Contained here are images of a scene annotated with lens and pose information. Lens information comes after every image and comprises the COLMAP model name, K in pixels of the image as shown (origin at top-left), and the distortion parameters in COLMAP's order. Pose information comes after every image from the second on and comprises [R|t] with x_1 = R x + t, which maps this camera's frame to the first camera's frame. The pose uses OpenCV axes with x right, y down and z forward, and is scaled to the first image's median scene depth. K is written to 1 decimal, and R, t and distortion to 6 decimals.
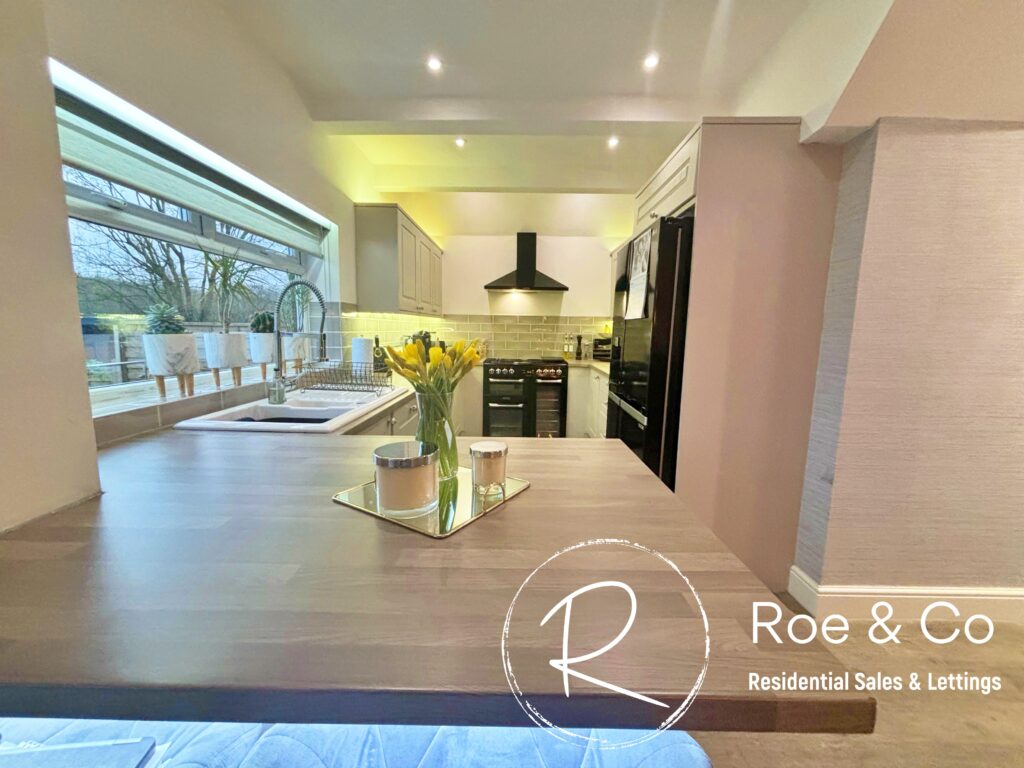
lens RADIAL K [[411.7, 0, 513.3], [0, 411.7, 385.7], [0, 0, 1]] dist [0.002994, -0.000395]
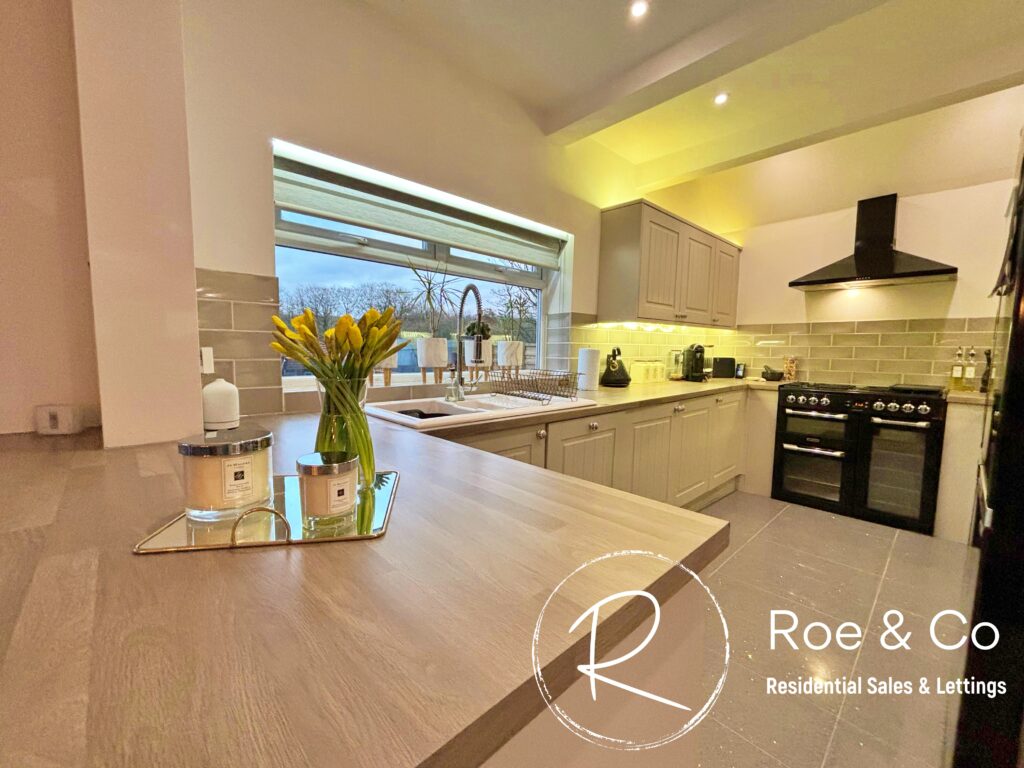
lens RADIAL K [[411.7, 0, 513.3], [0, 411.7, 385.7], [0, 0, 1]] dist [0.002994, -0.000395]
pose [[0.692722, 0.054994, -0.719105, 0.125177], [-0.098210, 0.994993, -0.018515, 0.002152], [0.714486, 0.083449, 0.694655, 0.150898]]
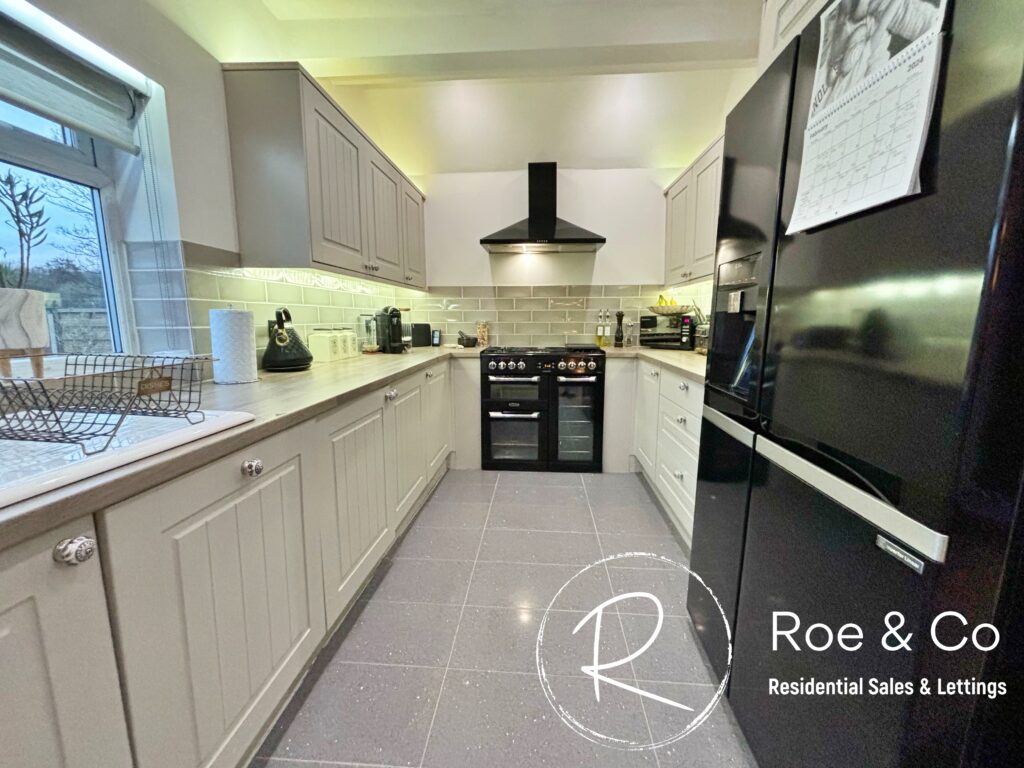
lens RADIAL K [[411.7, 0, 513.3], [0, 411.7, 385.7], [0, 0, 1]] dist [0.002994, -0.000395]
pose [[0.998460, -0.009348, -0.054683, 0.018810], [0.010549, 0.999709, 0.021707, -0.015844], [0.054464, -0.022250, 0.998268, 0.314452]]
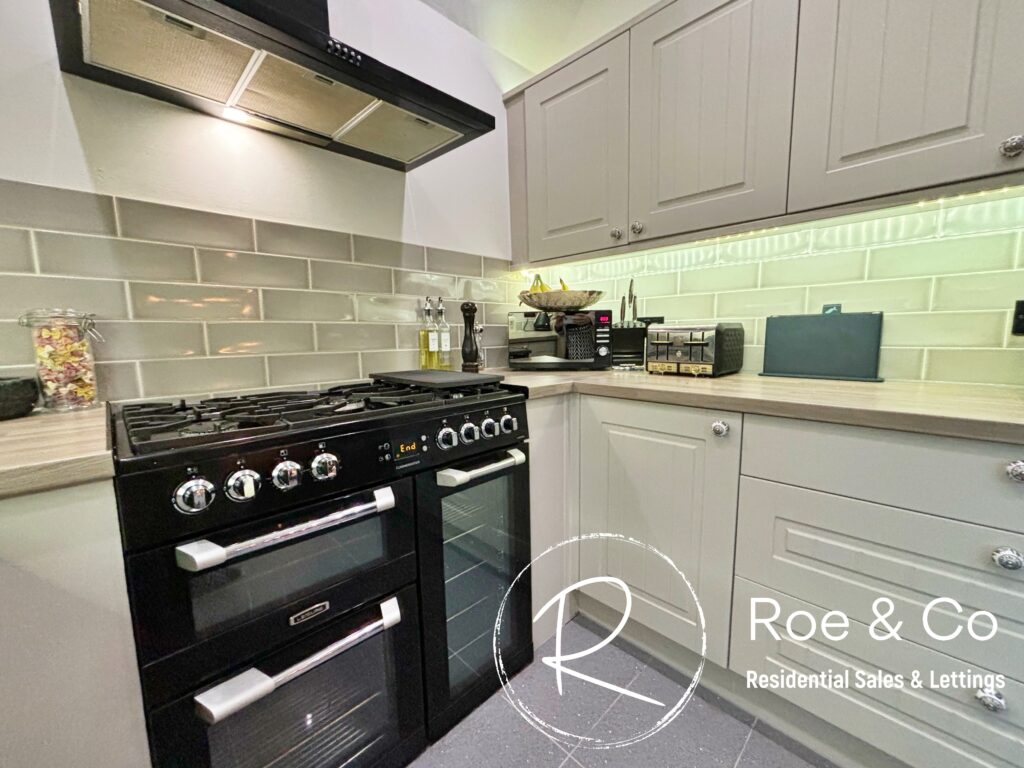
lens RADIAL K [[407.8, 0, 512.0], [0, 407.8, 384.0], [0, 0, 1]] dist [-0.000378, -0.000214]
pose [[0.701312, -0.111475, 0.704085, -0.070400], [0.119475, 0.992107, 0.038072, -0.067753], [-0.702771, 0.057420, 0.709095, 0.789391]]
